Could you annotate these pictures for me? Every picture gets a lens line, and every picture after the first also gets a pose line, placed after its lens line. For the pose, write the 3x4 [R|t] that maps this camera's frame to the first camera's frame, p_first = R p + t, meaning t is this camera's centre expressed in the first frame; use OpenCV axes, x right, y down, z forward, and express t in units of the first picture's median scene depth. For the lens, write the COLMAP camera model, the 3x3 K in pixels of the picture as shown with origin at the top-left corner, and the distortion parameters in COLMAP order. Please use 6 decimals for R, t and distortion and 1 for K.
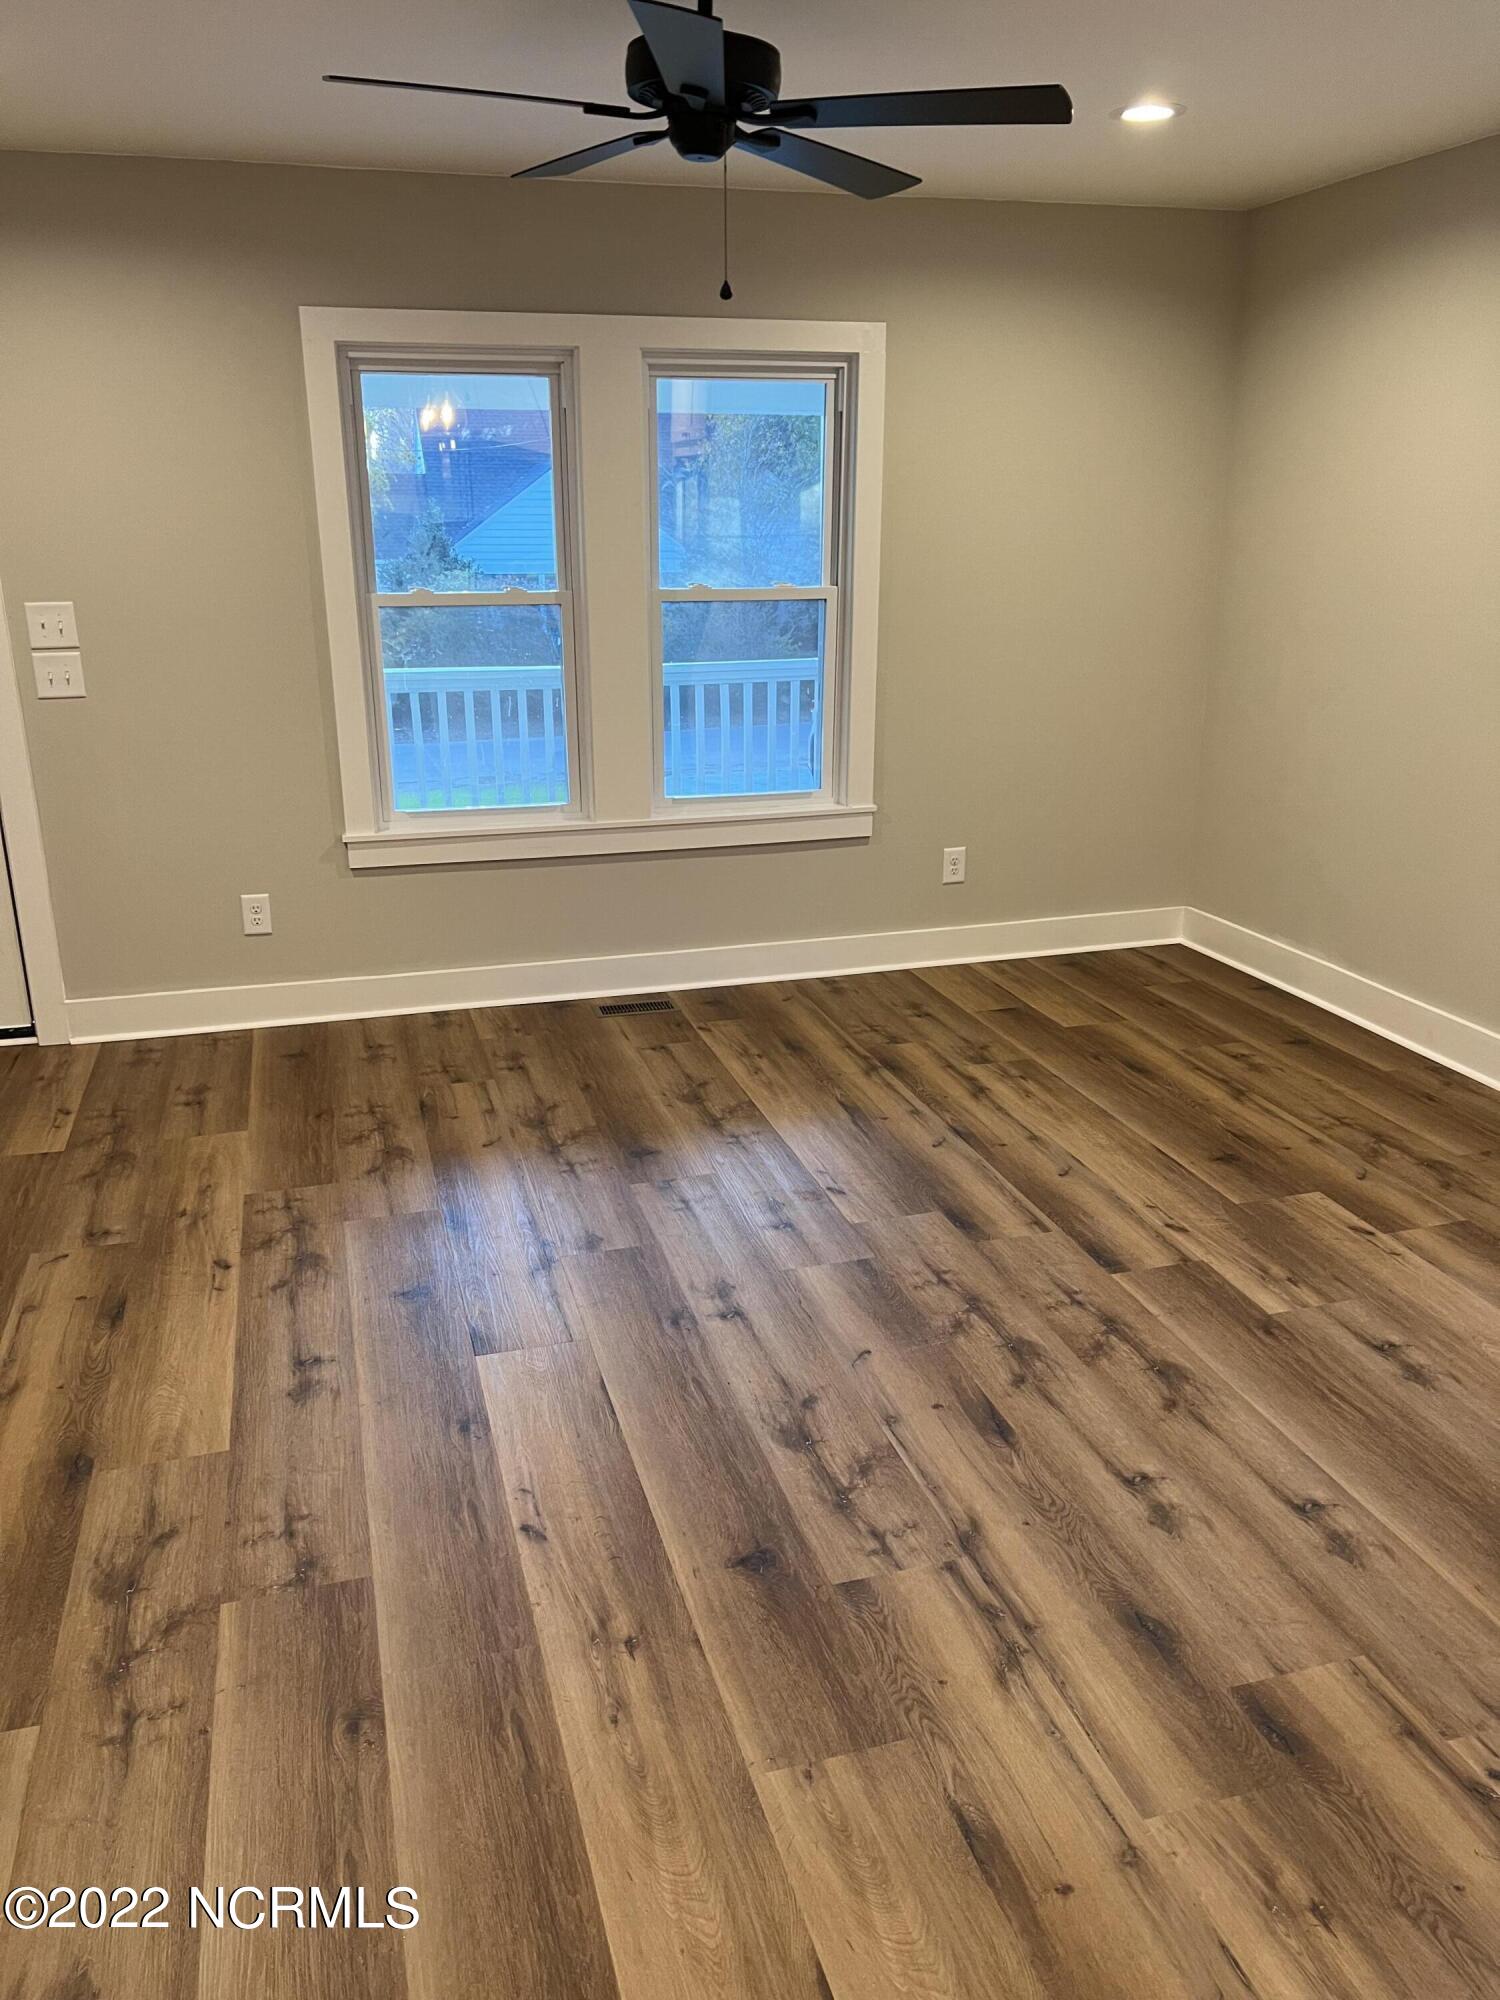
lens RADIAL K [[1513.4, 0, 751.5], [0, 1513.4, 1013.9], [0, 0, 1]] dist [0.042846, -0.051329]
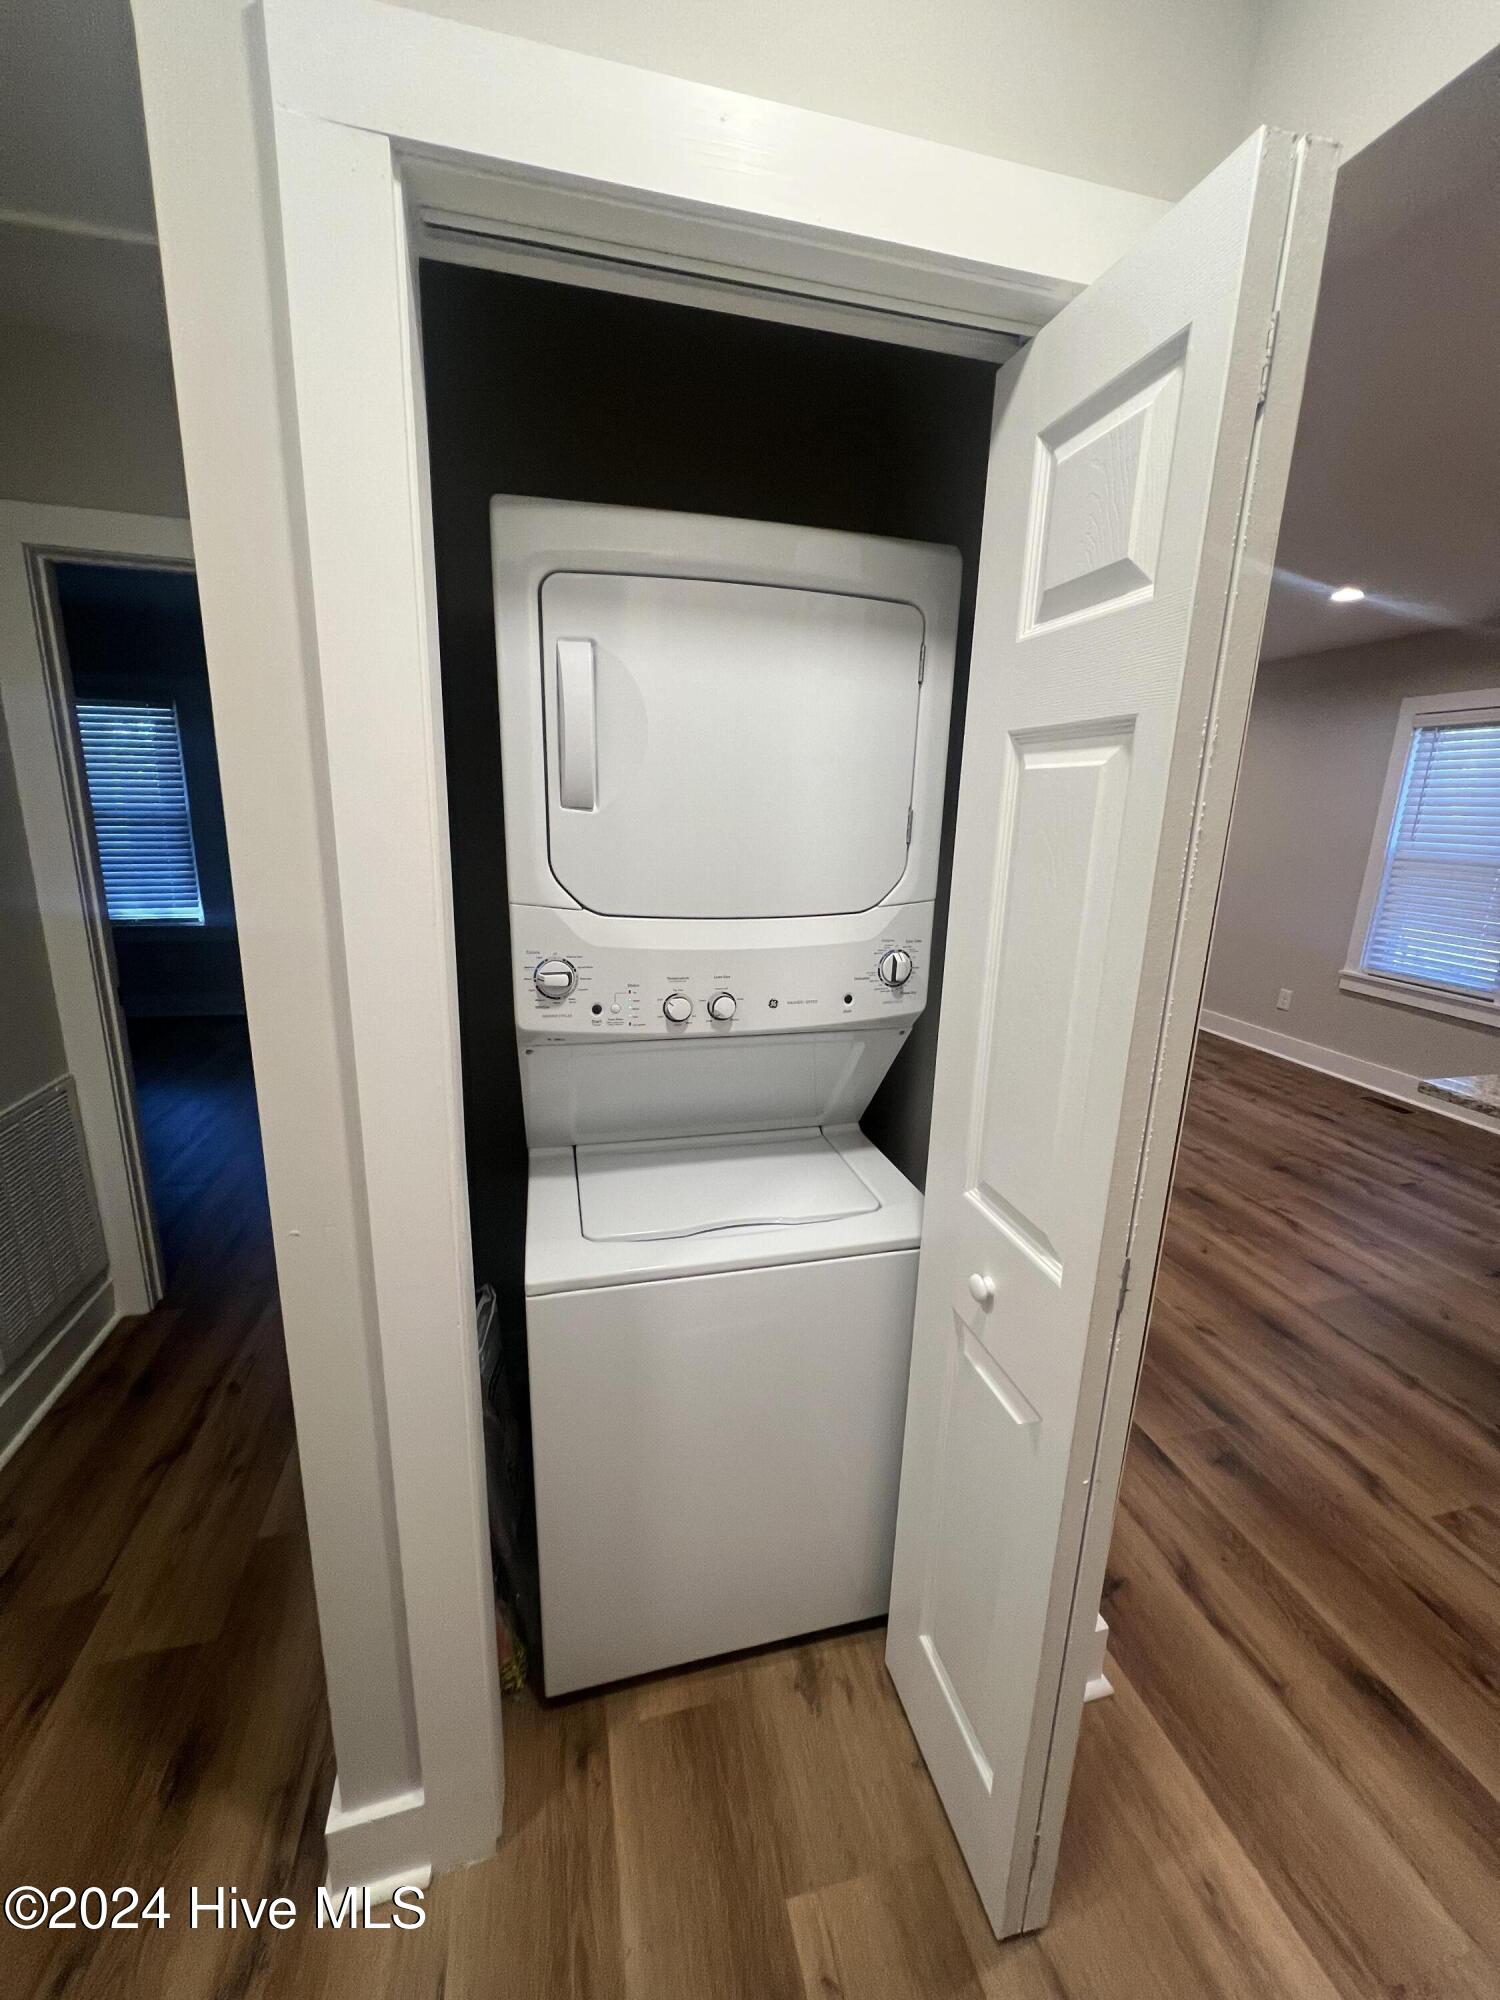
lens RADIAL K [[798.4, 0, 757.4], [0, 798.4, 1003.4], [0, 0, 1]] dist [-0.001005, 0.000759]
pose [[0.998896, 0.044186, -0.015950, -0.430202], [-0.045199, 0.996519, -0.070048, 0.192229], [0.012800, 0.070692, 0.997416, -0.498533]]
